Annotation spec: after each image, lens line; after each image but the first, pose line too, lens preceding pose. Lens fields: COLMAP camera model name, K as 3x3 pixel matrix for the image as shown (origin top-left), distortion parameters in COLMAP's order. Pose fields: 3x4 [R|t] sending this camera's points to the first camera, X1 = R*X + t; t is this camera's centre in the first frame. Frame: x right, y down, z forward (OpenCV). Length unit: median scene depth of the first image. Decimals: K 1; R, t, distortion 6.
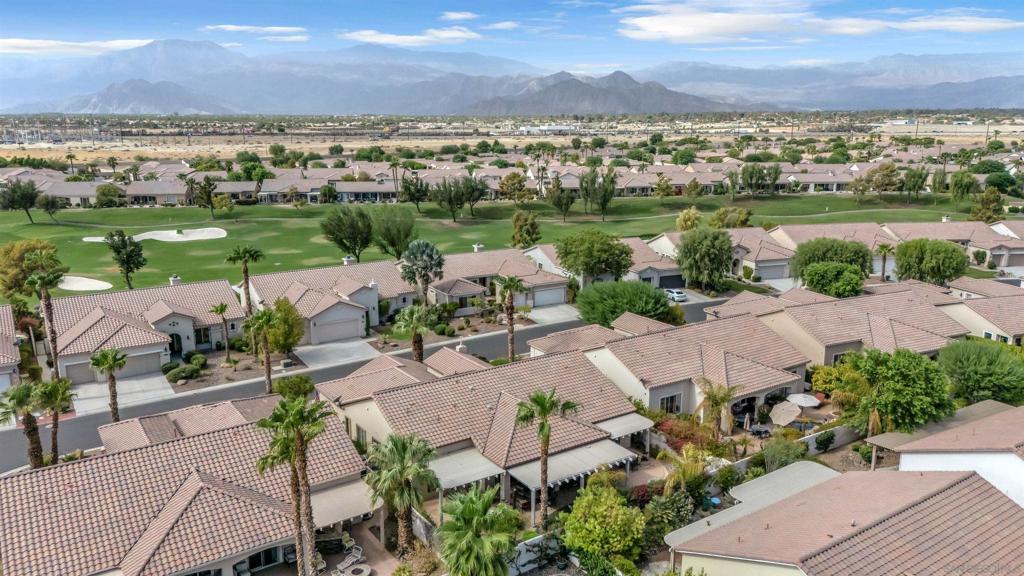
lens RADIAL K [[754.4, 0, 513.1], [0, 754.4, 288.0], [0, 0, 1]] dist [0.065983, -0.054174]
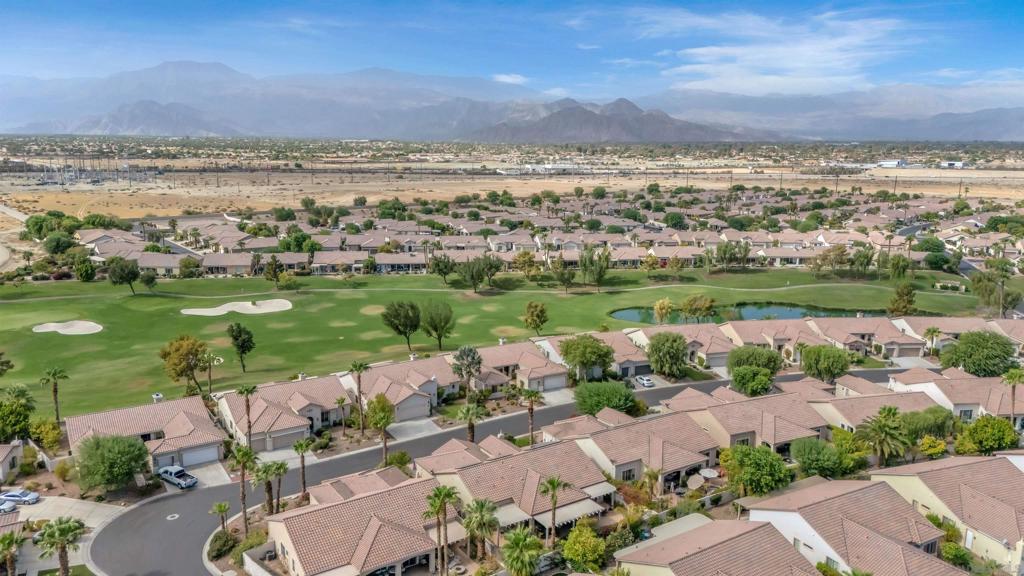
lens RADIAL K [[754.4, 0, 513.1], [0, 754.4, 288.0], [0, 0, 1]] dist [0.065983, -0.054174]
pose [[0.999909, 0.013128, -0.003097, -0.028098], [-0.013211, 0.999506, -0.028509, -0.127010], [0.002721, 0.028547, 0.999589, -0.417929]]
